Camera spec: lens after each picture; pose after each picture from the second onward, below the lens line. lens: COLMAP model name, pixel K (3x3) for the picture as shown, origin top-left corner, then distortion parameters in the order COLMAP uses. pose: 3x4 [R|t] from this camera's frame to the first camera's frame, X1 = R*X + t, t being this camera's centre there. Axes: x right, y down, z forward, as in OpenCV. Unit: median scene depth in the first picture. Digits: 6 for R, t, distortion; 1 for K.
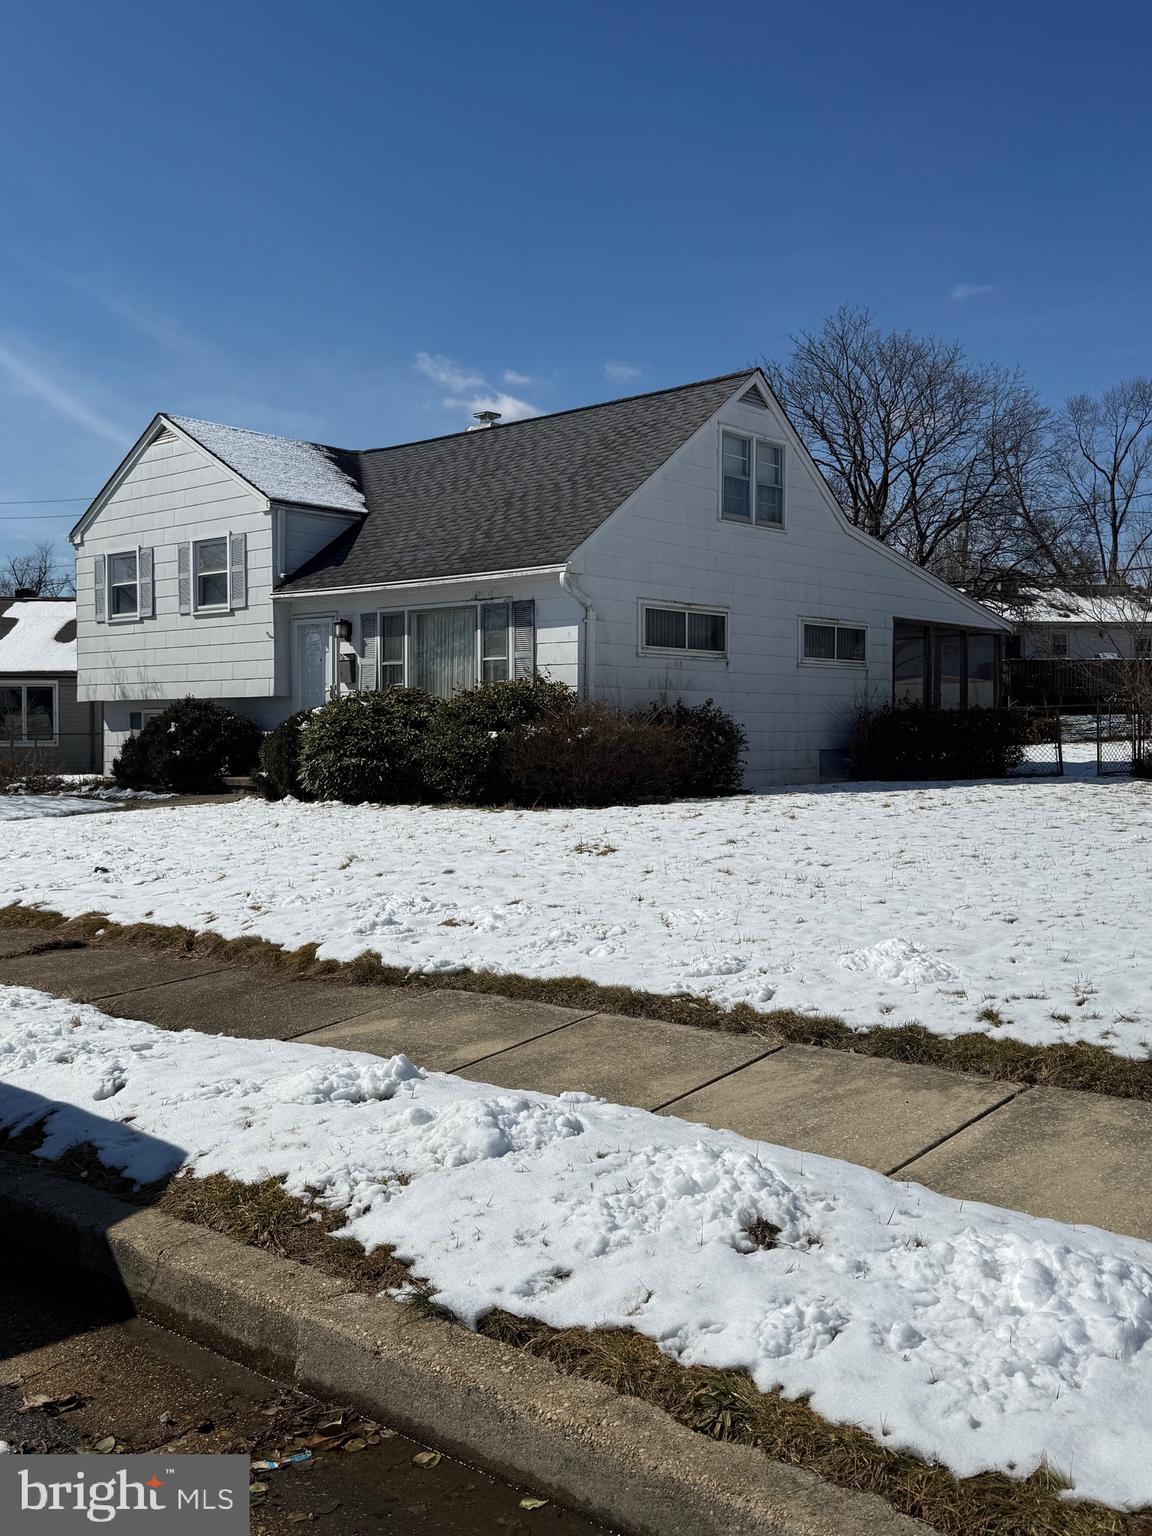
lens RADIAL K [[1427.0, 0, 576.1], [0, 1427.0, 771.6], [0, 0, 1]] dist [0.017055, 0.000000]
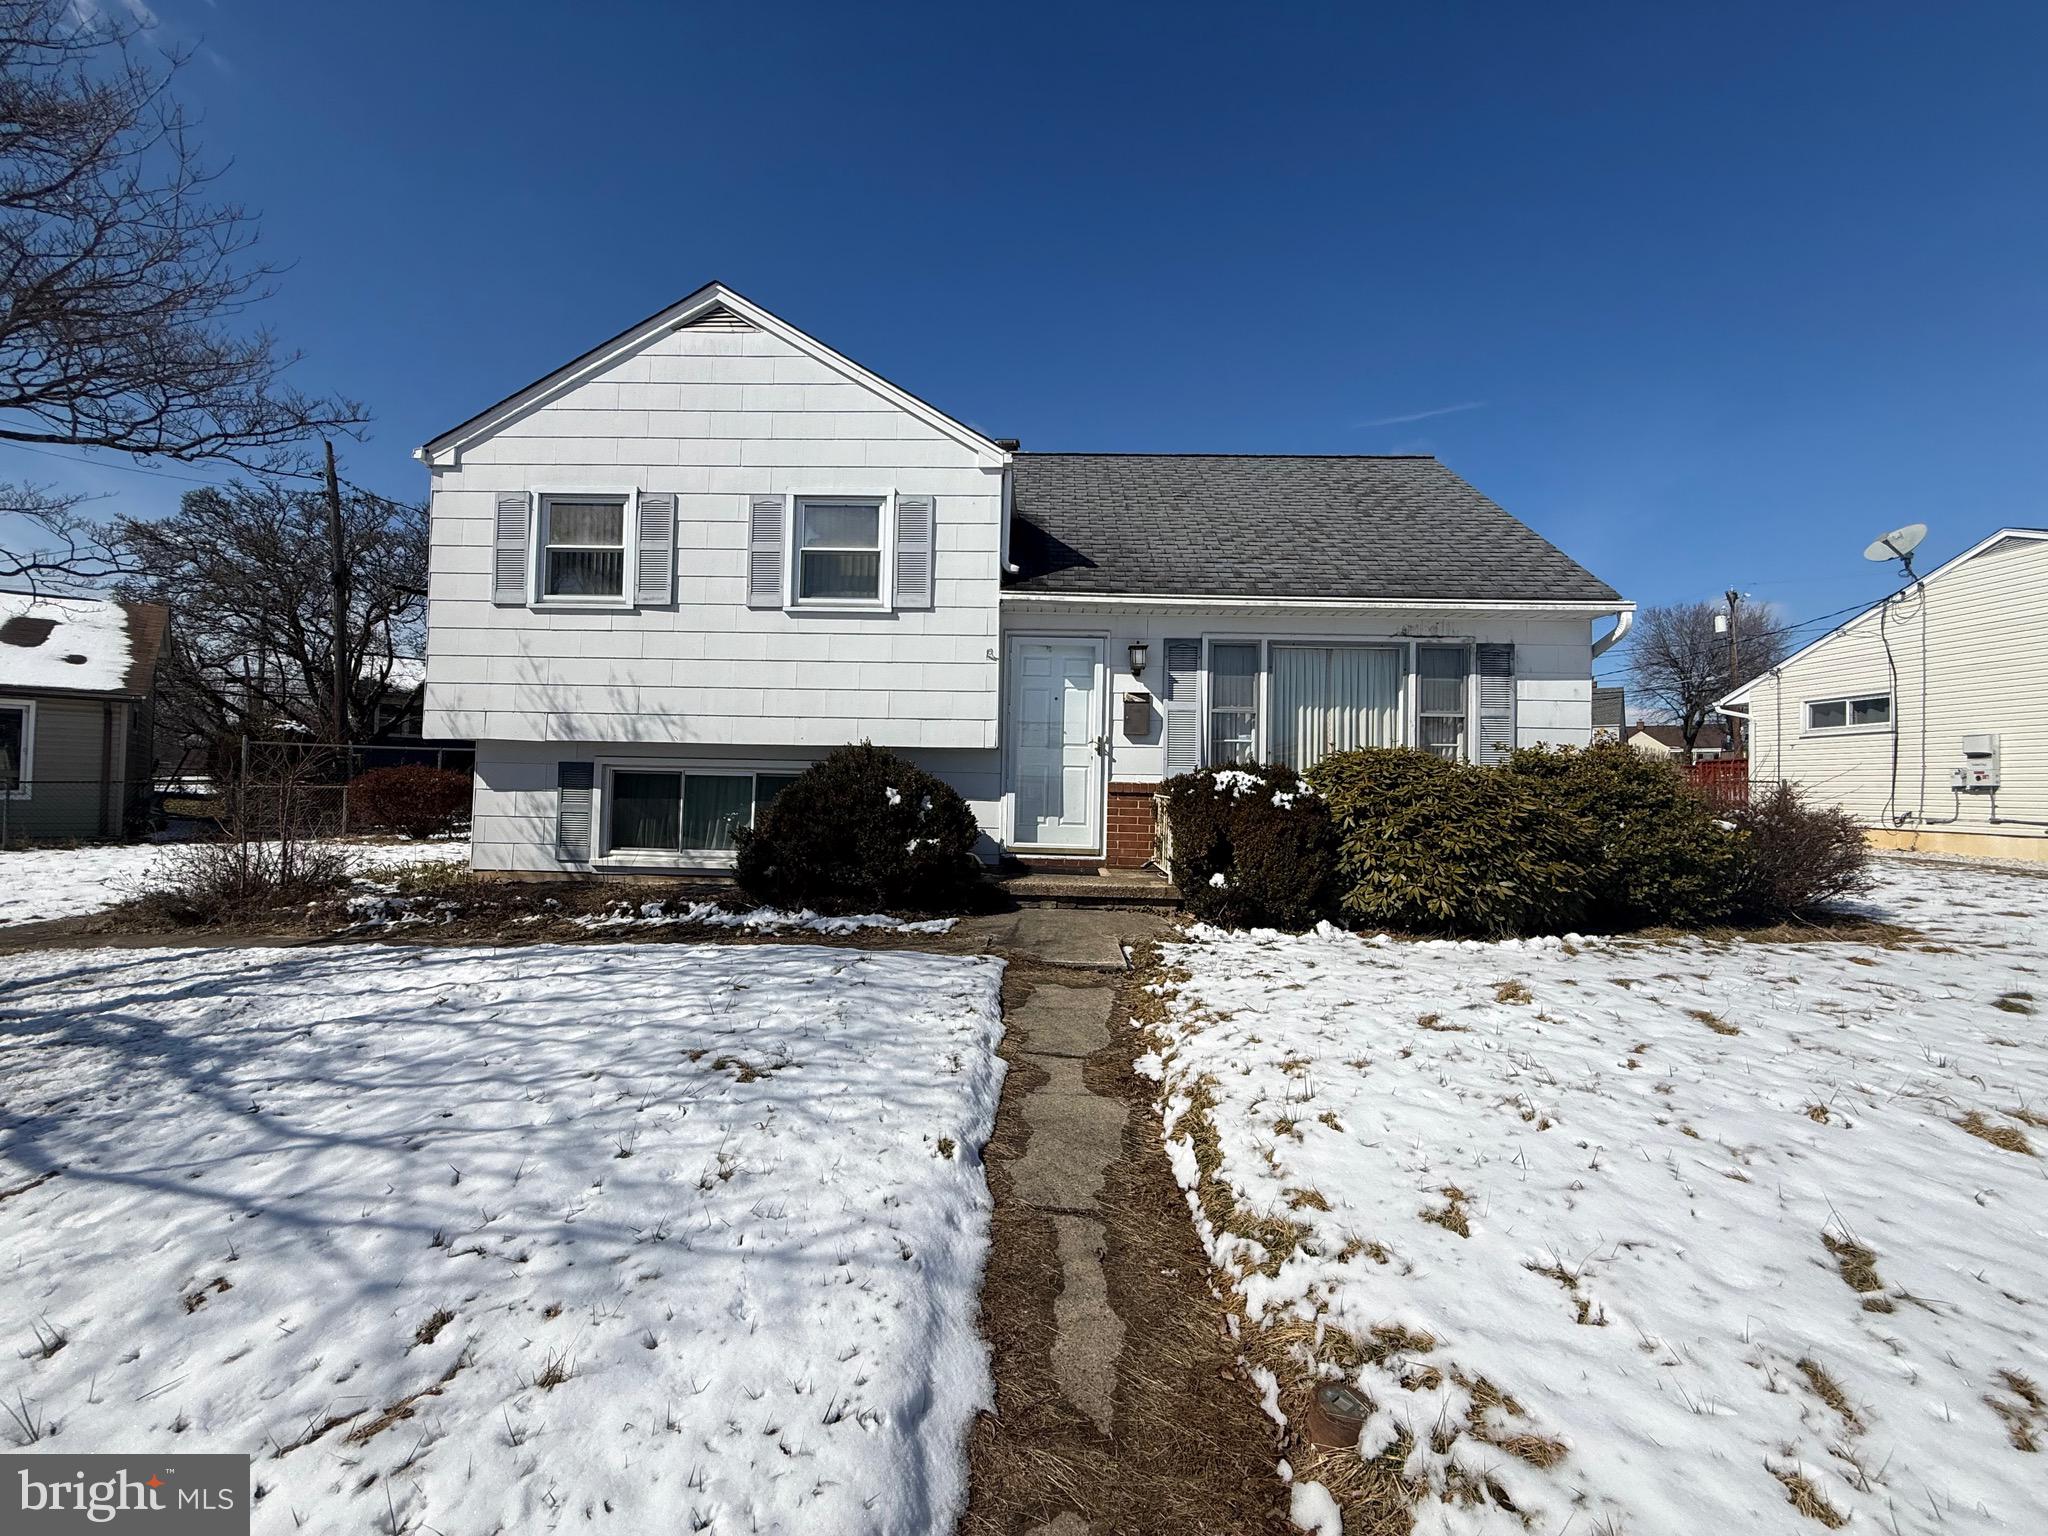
lens RADIAL K [[822.9, 0, 1024.6], [0, 822.9, 756.3], [0, 0, 1]] dist [-0.002672, 0.001088]
pose [[0.763171, 0.037562, 0.645104, -0.436045], [-0.000557, 0.998347, -0.057472, -0.026808], [-0.646197, 0.043501, 0.761930, 0.691212]]
